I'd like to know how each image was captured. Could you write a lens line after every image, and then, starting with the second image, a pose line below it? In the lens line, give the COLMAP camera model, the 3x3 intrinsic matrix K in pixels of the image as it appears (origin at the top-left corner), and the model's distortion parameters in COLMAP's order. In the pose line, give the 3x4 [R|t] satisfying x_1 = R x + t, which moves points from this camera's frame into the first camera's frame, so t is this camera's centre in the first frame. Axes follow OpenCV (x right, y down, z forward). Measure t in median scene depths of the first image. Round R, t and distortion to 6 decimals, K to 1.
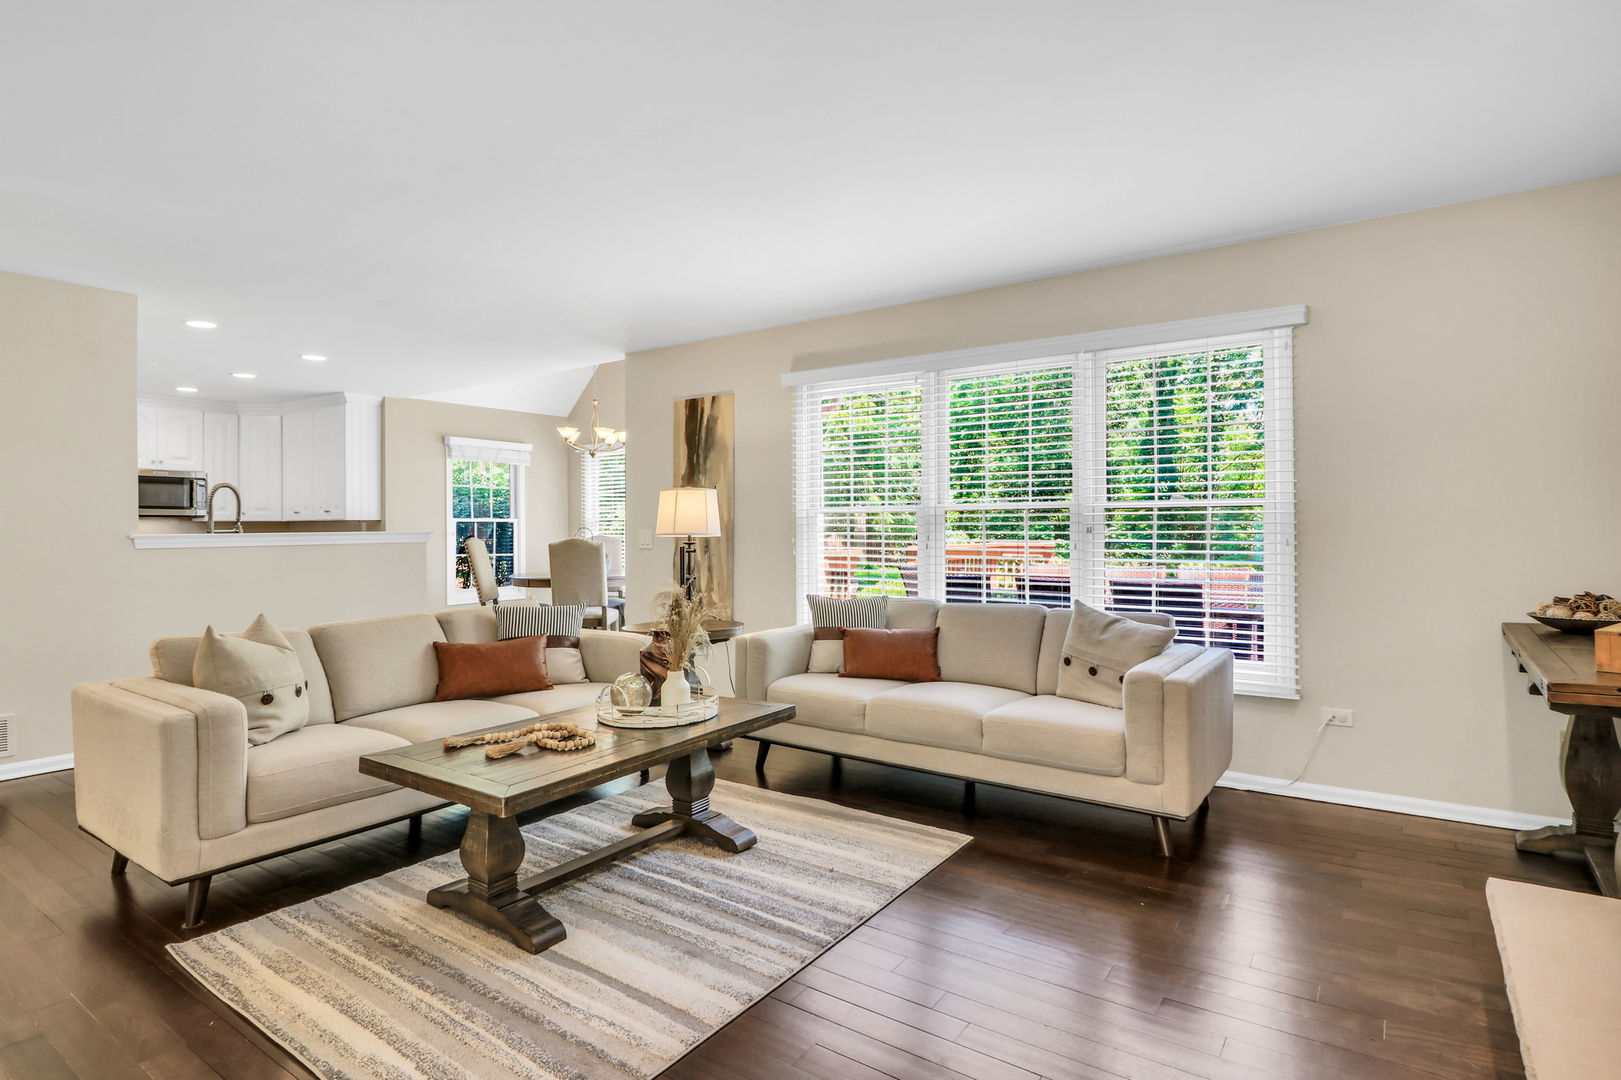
lens RADIAL K [[847.7, 0, 811.5], [0, 847.7, 523.8], [0, 0, 1]] dist [-0.003627, -0.004386]
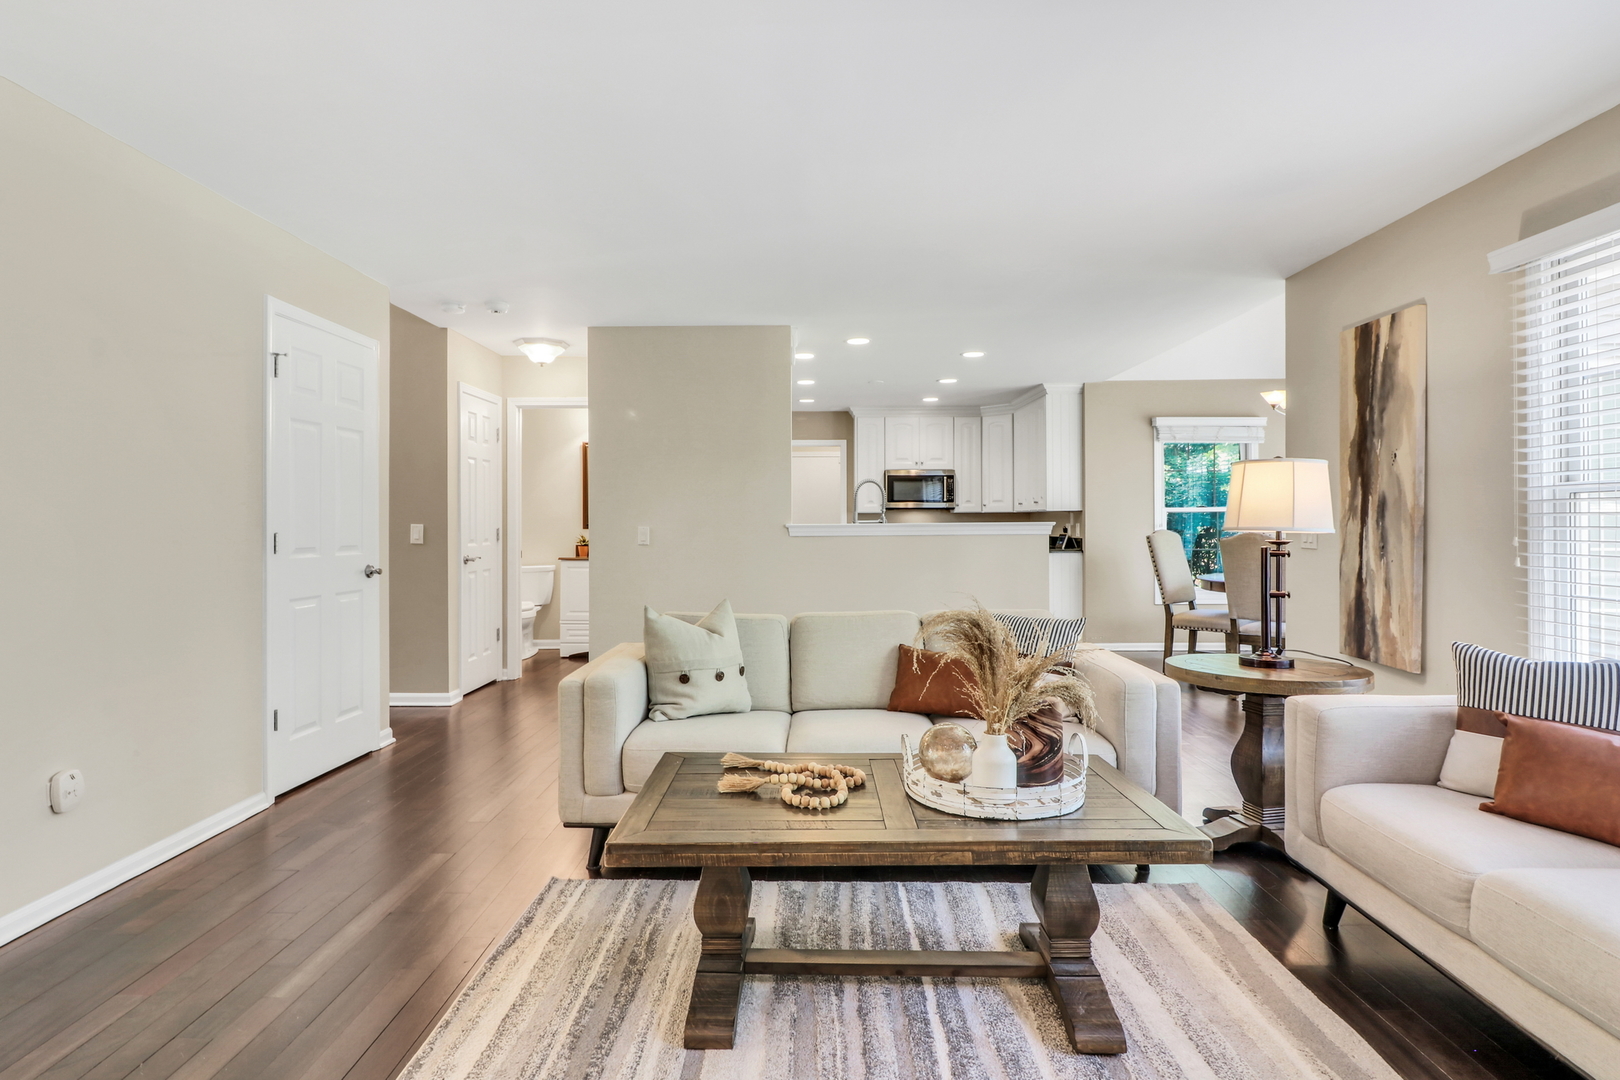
lens RADIAL K [[847.1, 0, 790.5], [0, 847.1, 516.4], [0, 0, 1]] dist [-0.003627, -0.004386]
pose [[0.545756, -0.001838, -0.837942, 0.259311], [0.003686, 0.999993, 0.000207, 0.001094], [0.837936, -0.003202, 0.545759, 0.413653]]
